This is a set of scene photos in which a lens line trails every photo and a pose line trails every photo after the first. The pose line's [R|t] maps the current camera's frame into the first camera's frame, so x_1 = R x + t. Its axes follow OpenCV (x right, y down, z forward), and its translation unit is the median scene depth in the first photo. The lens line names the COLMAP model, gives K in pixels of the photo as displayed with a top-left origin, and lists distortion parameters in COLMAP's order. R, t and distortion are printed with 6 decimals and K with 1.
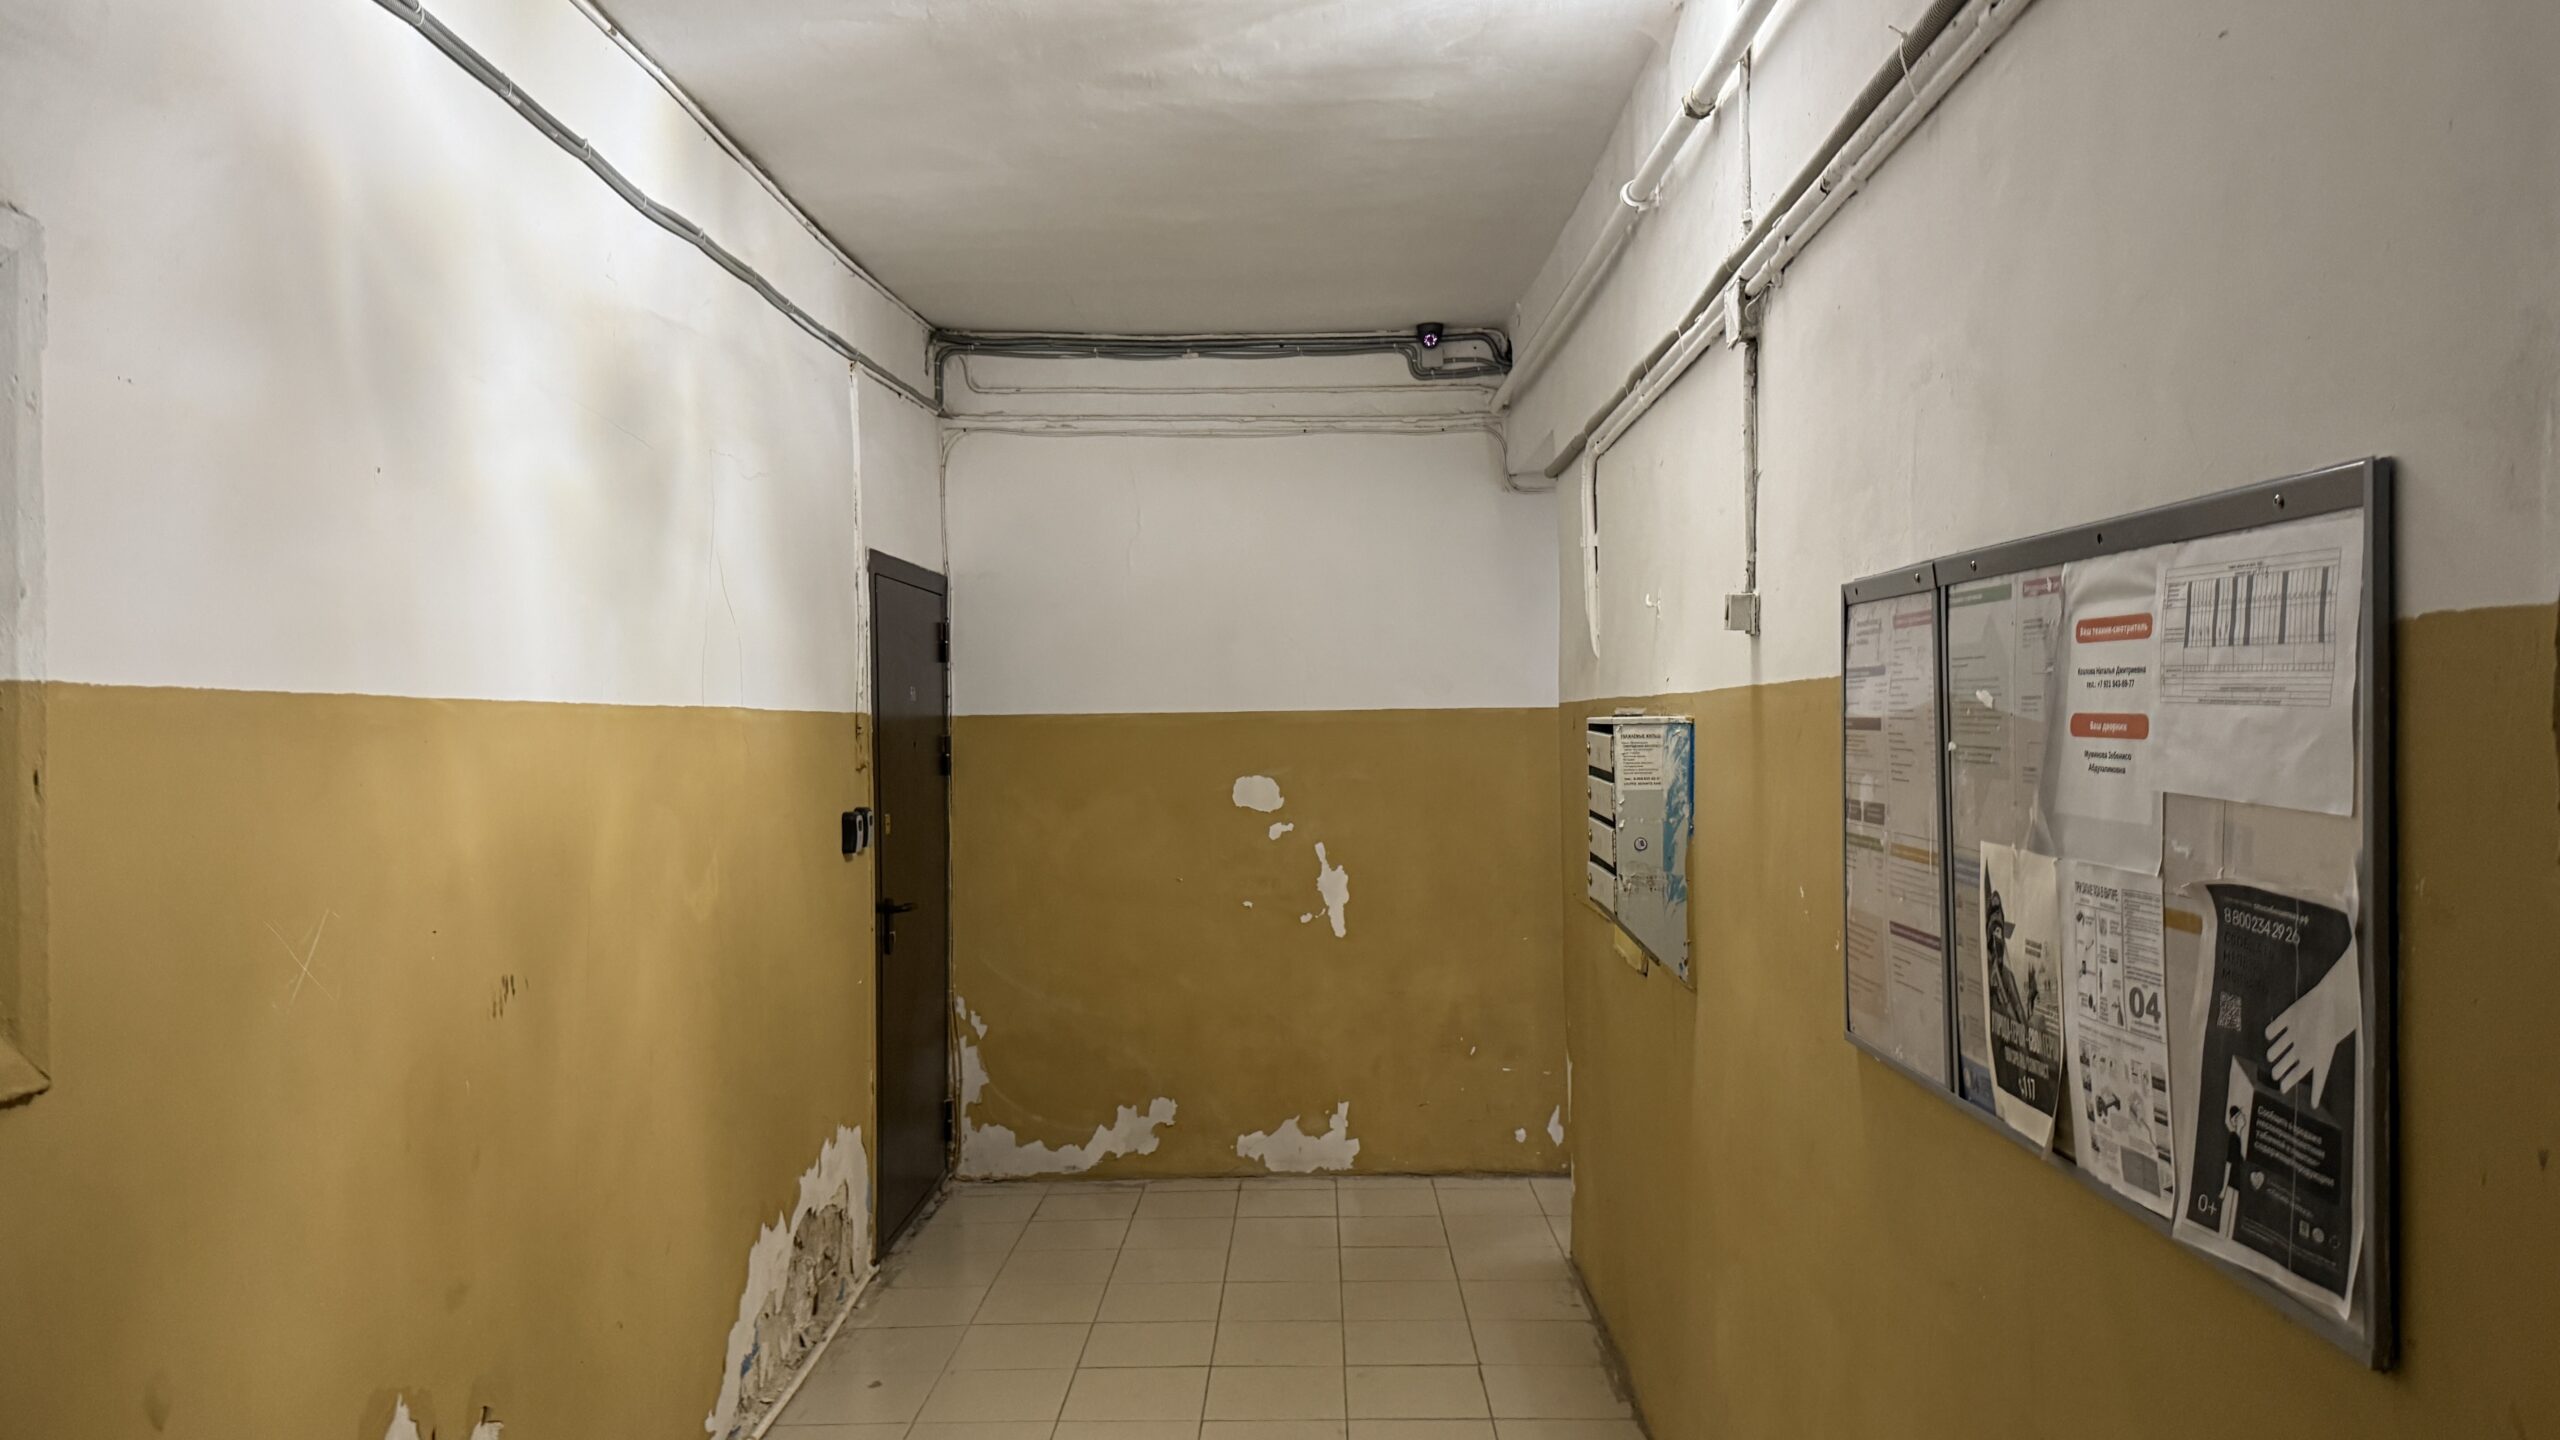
lens RADIAL K [[1815.0, 0, 1279.3], [0, 1815.0, 721.2], [0, 0, 1]] dist [-0.002870, -0.000432]
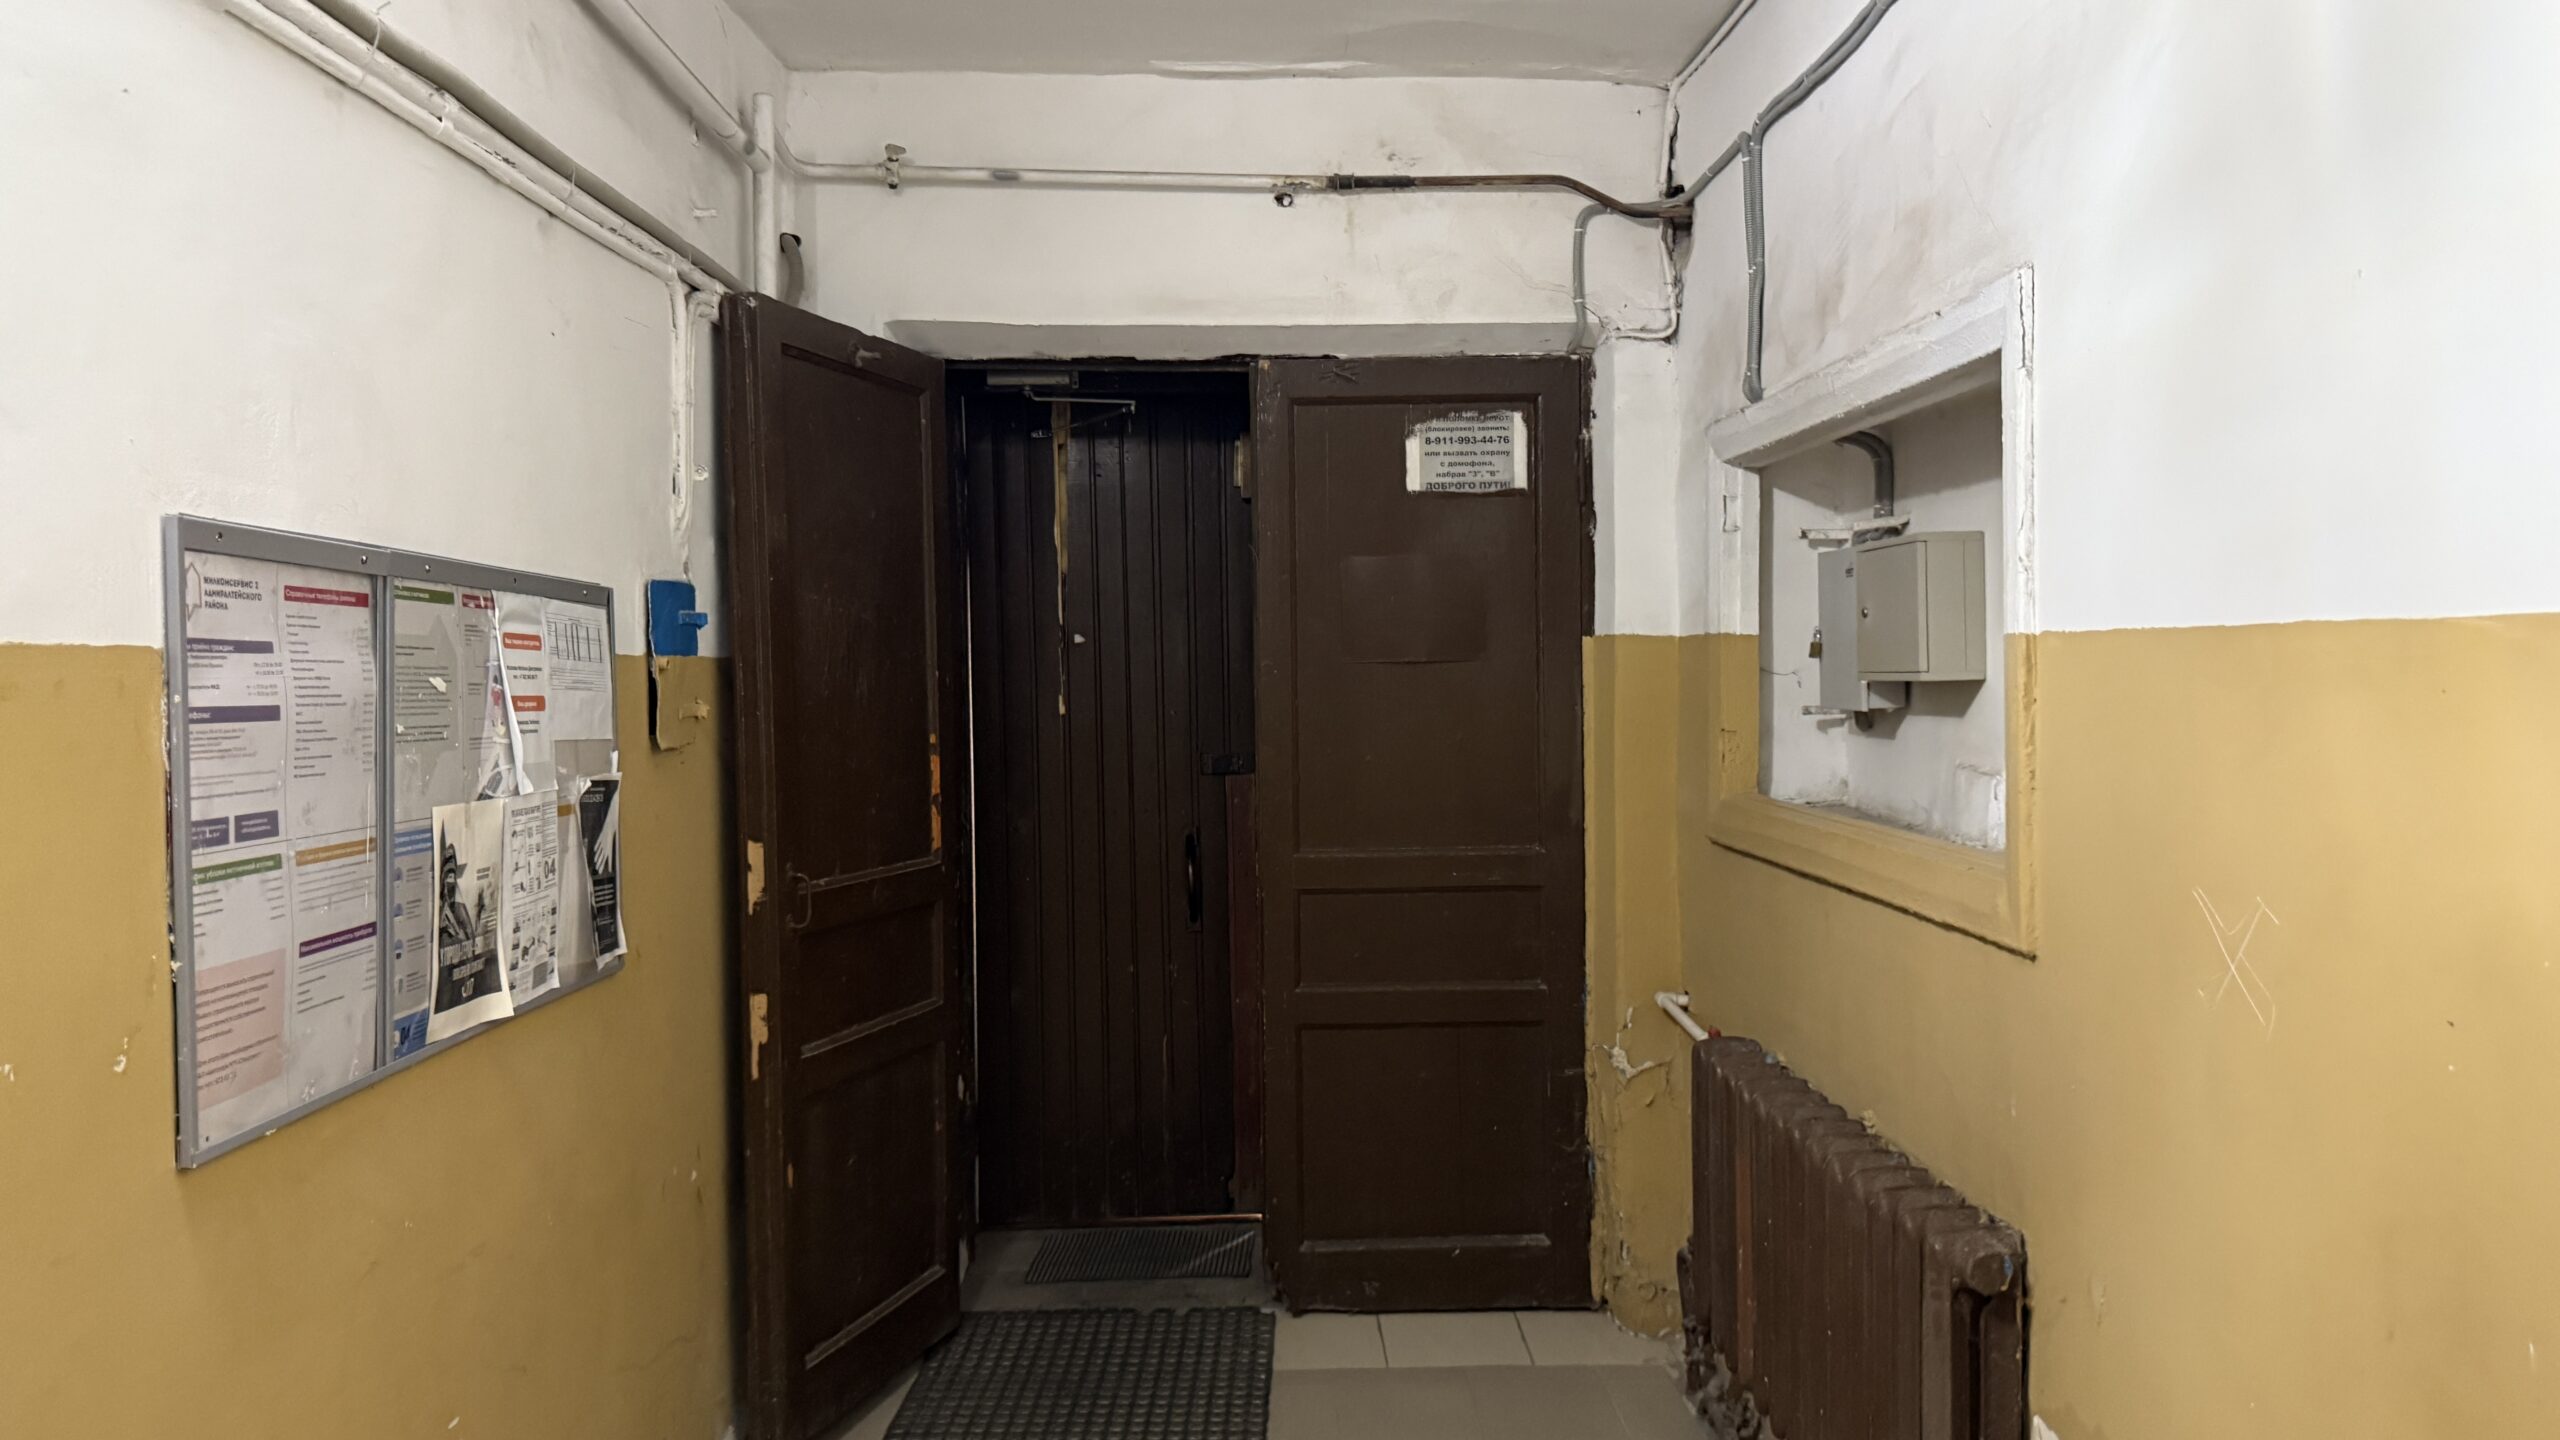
lens RADIAL K [[1815.0, 0, 1284.1], [0, 1815.0, 713.1], [0, 0, 1]] dist [-0.002870, -0.000432]
pose [[-0.998415, 0.025774, -0.050036, -0.105144], [0.024749, 0.999473, 0.021015, -0.005269], [0.050552, 0.019743, -0.998526, 2.327604]]
